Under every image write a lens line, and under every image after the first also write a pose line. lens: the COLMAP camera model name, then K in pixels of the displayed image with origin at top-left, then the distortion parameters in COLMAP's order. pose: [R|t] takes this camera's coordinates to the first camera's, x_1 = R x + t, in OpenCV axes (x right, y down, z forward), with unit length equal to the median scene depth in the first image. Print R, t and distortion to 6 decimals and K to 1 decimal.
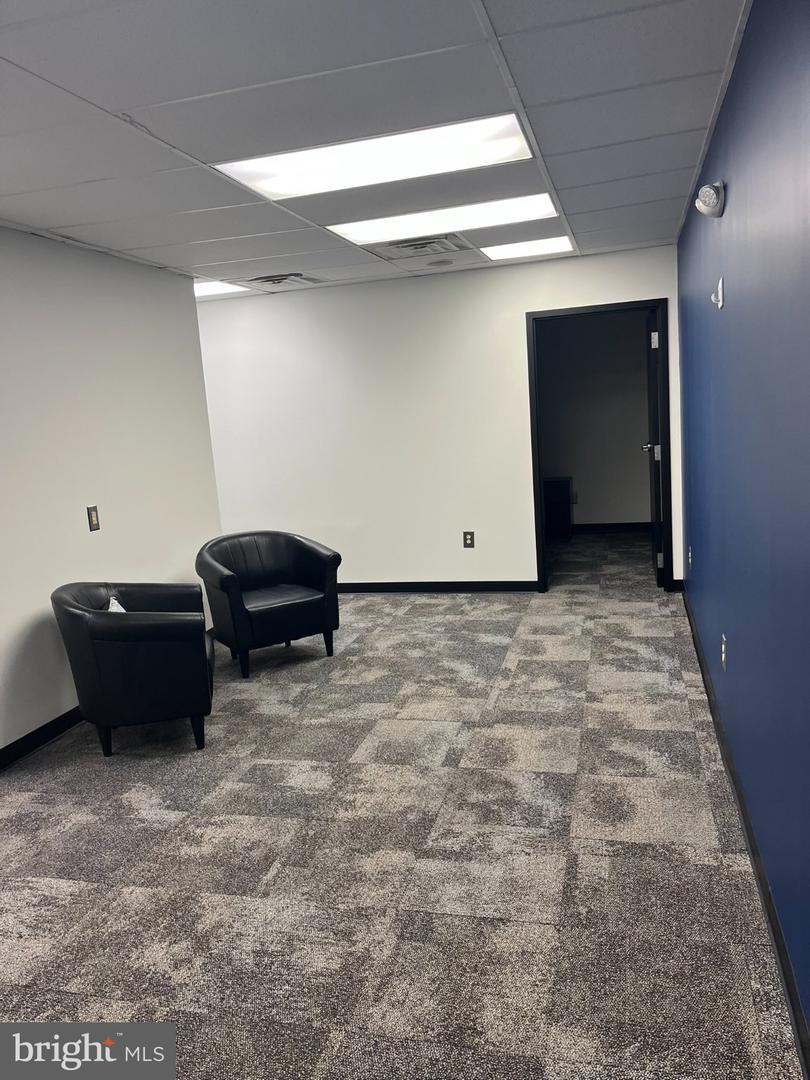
lens RADIAL K [[823.7, 0, 399.9], [0, 823.7, 540.5], [0, 0, 1]] dist [0.057910, -0.063263]
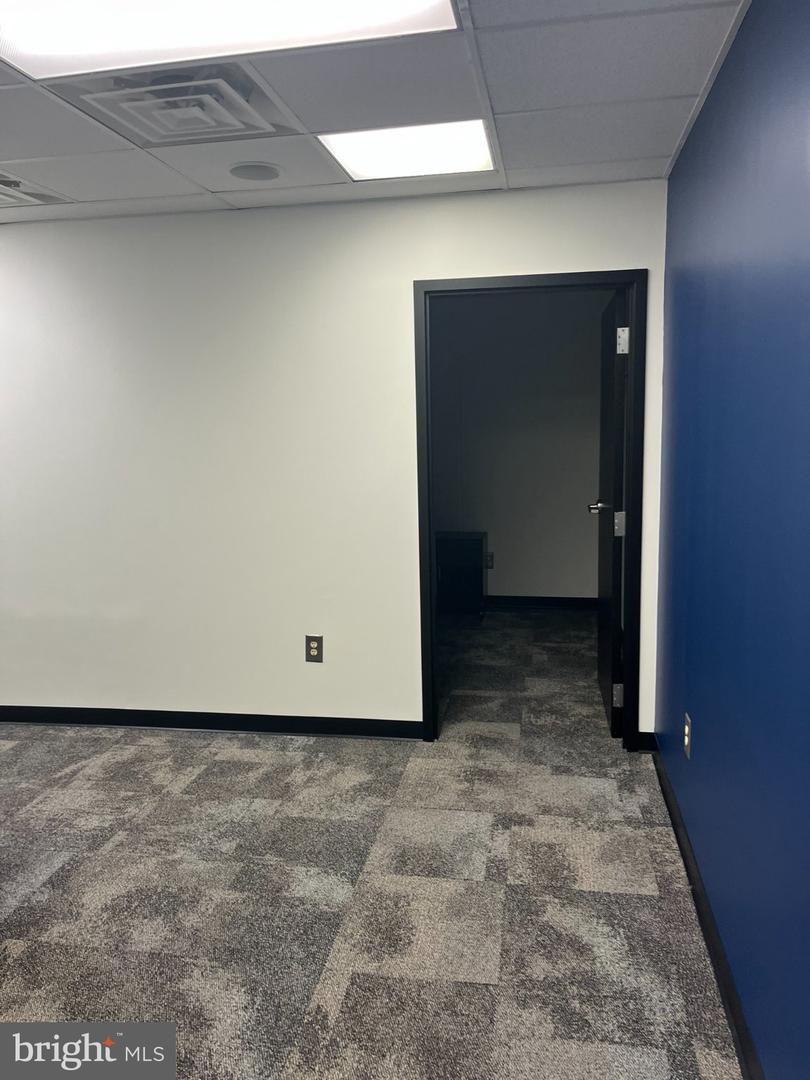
lens RADIAL K [[823.7, 0, 408.6], [0, 823.7, 542.4], [0, 0, 1]] dist [0.057910, -0.063263]
pose [[0.994006, 0.037082, 0.102846, 0.097465], [-0.035242, 0.999186, -0.019646, -0.078858], [-0.103491, 0.015904, 0.994503, 0.426825]]
